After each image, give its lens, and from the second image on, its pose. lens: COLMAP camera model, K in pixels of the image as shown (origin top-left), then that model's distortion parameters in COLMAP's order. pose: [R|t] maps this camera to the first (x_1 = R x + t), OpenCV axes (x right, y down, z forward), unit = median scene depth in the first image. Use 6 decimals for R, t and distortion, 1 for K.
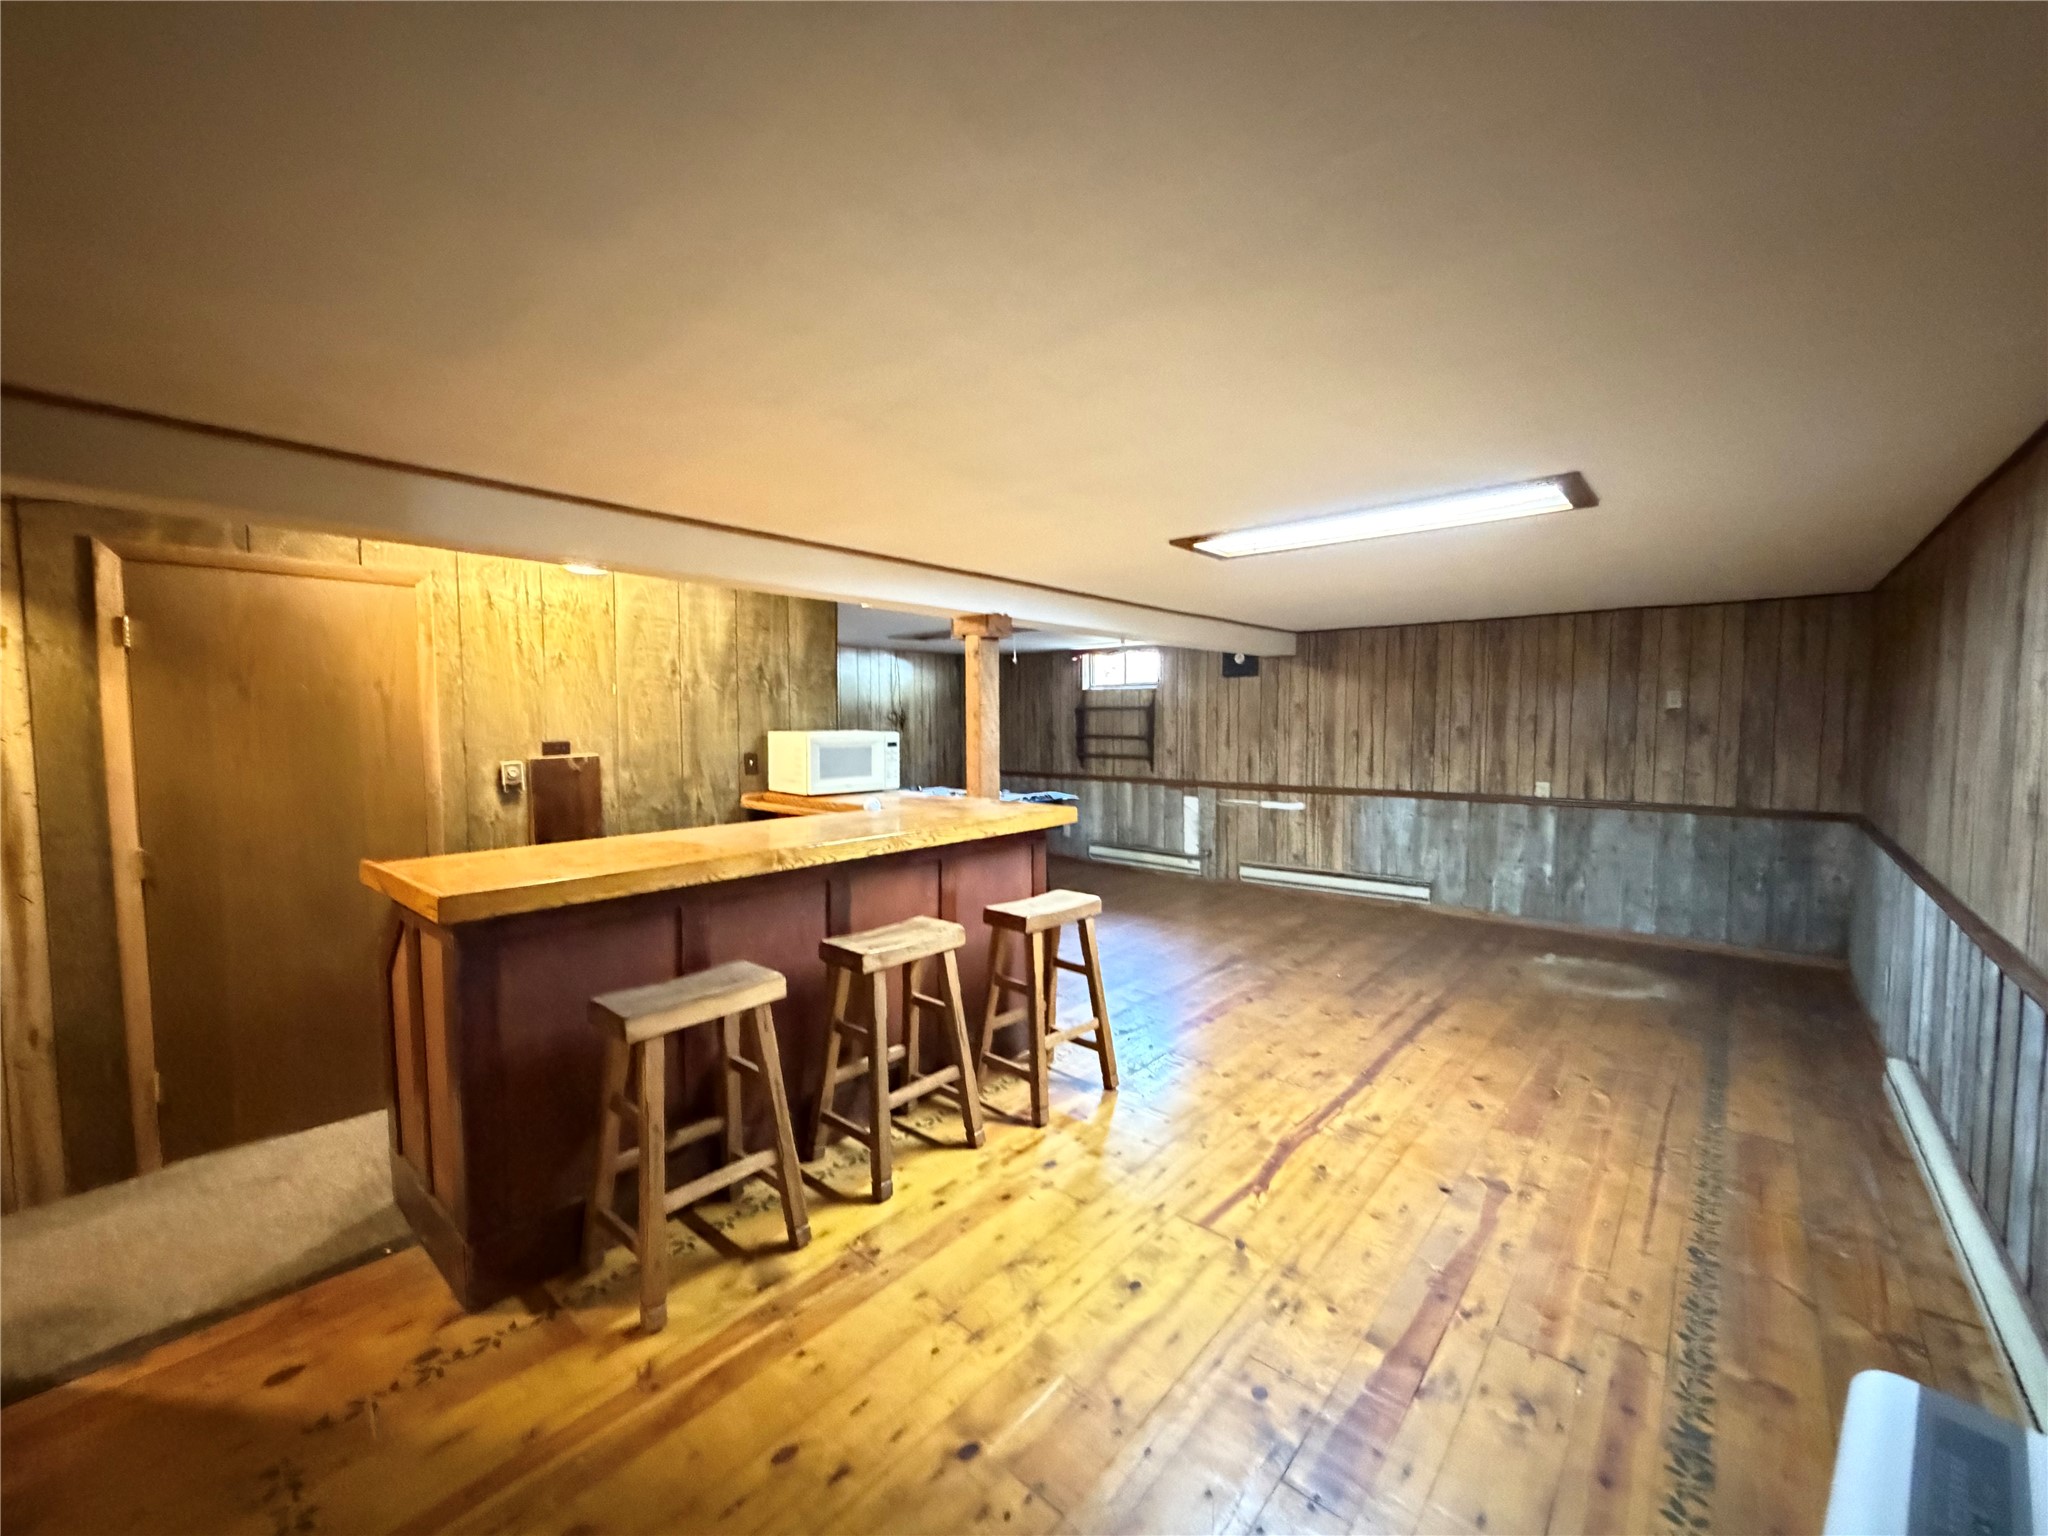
lens RADIAL K [[842.1, 0, 1033.1], [0, 842.1, 761.5], [0, 0, 1]] dist [-0.004076, -0.000242]
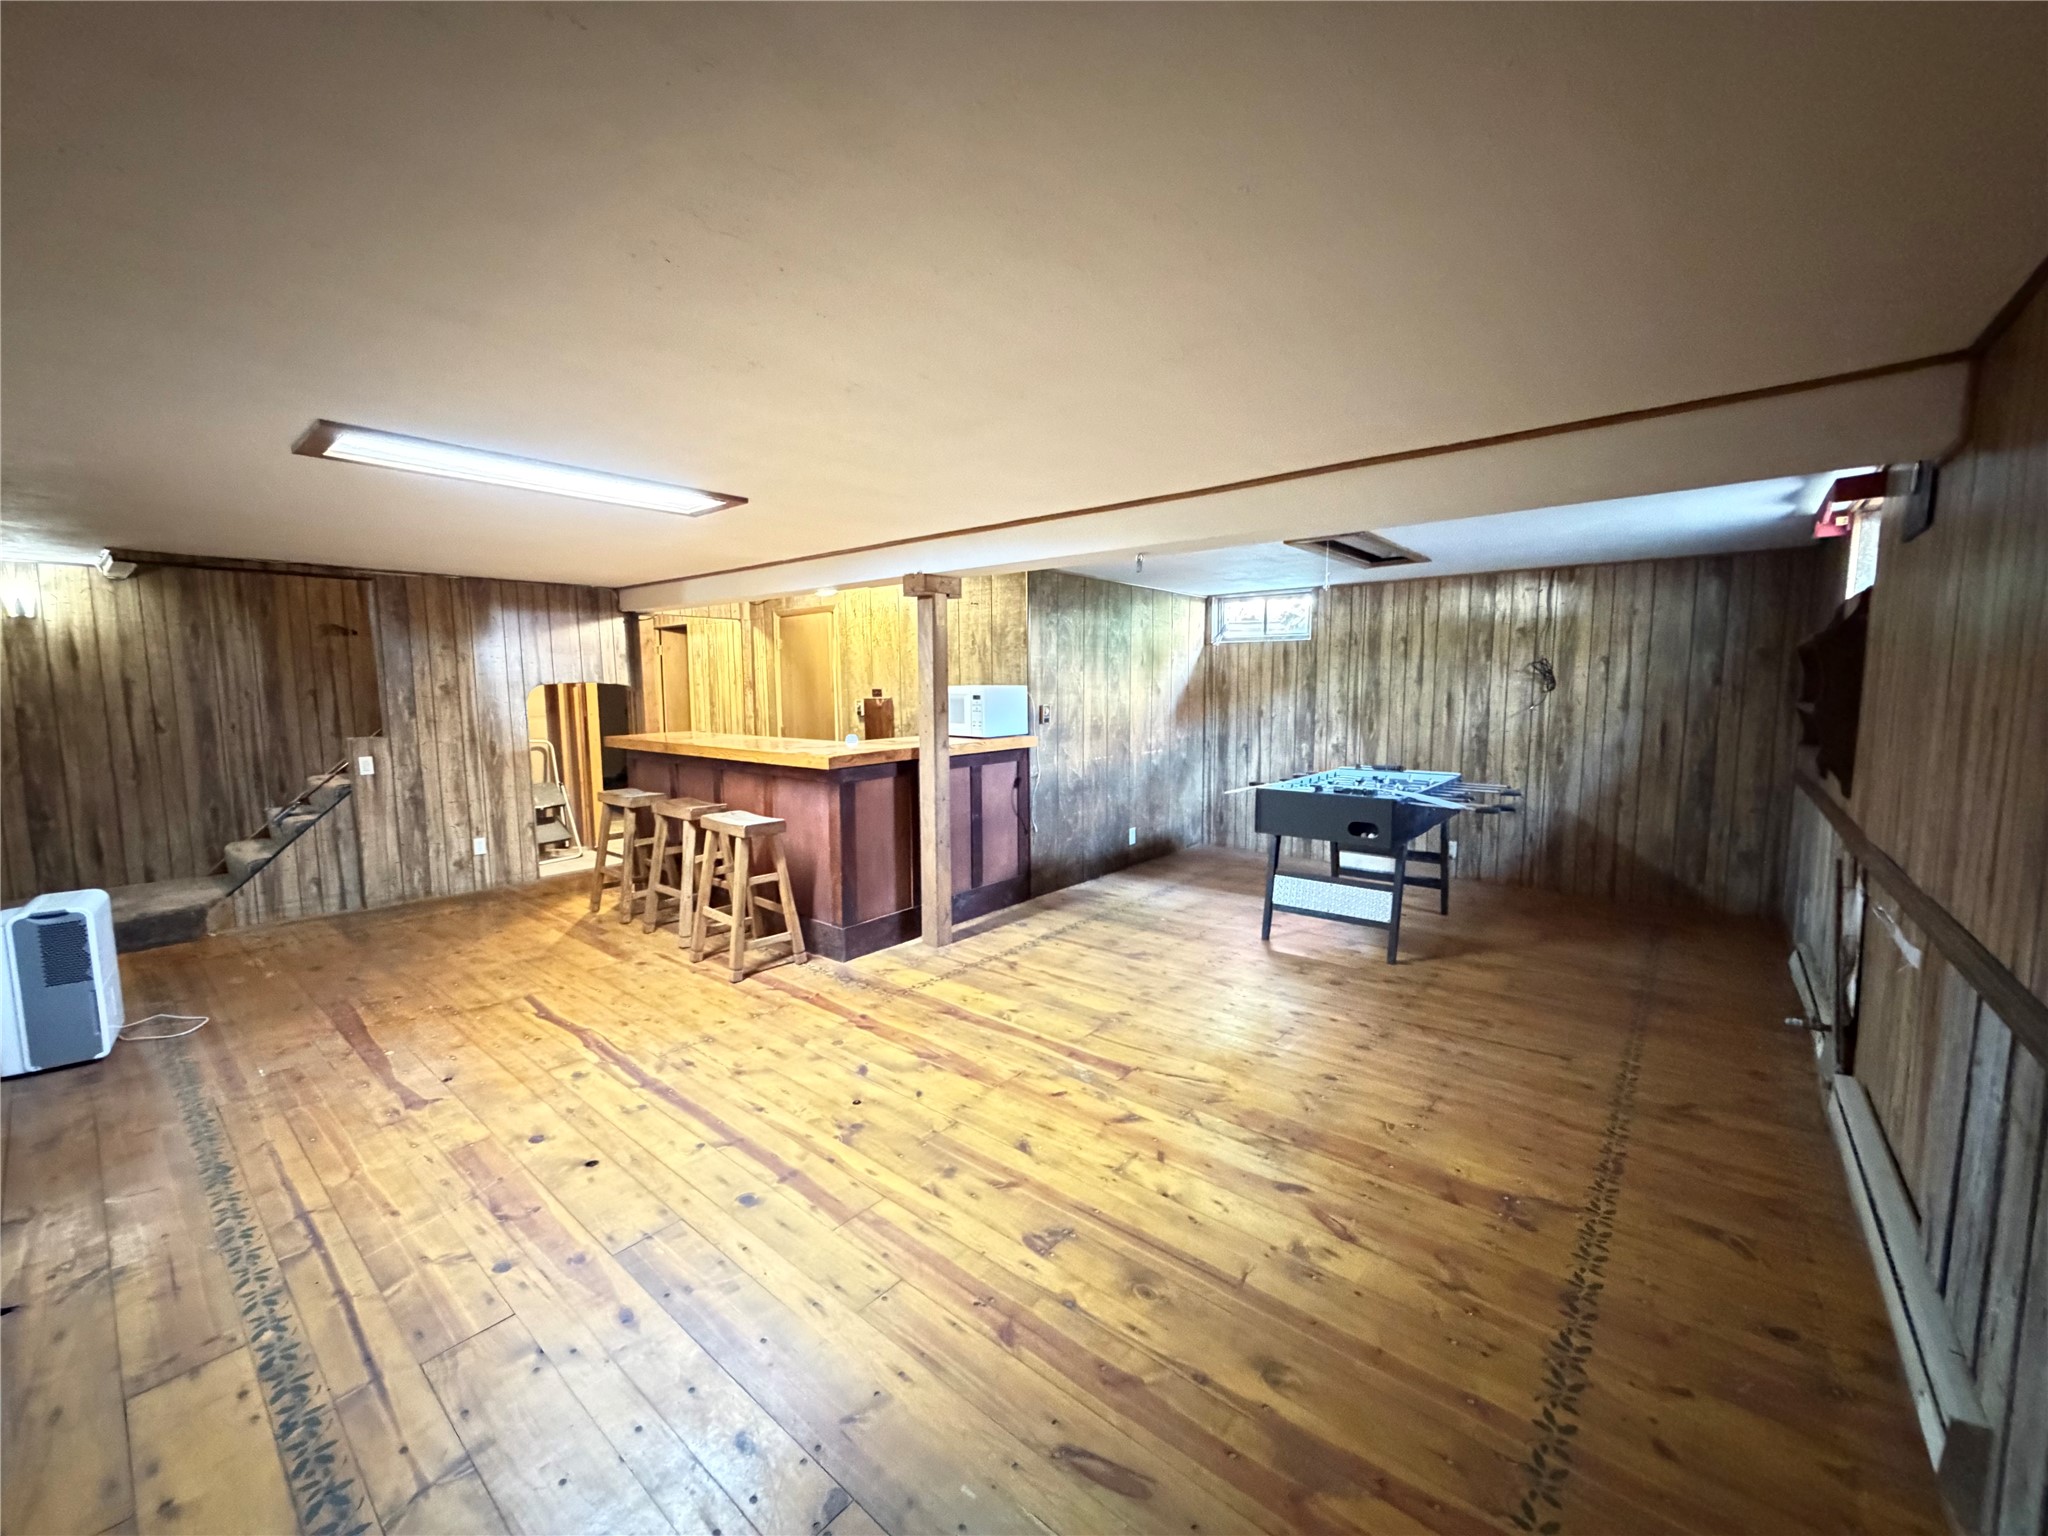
lens RADIAL K [[842.1, 0, 1036.0], [0, 842.1, 775.9], [0, 0, 1]] dist [-0.004076, -0.000242]
pose [[-0.009223, 0.117815, -0.992993, 1.350540], [-0.043703, 0.992039, 0.118108, -0.074283], [0.999002, 0.044486, -0.004000, 1.525778]]
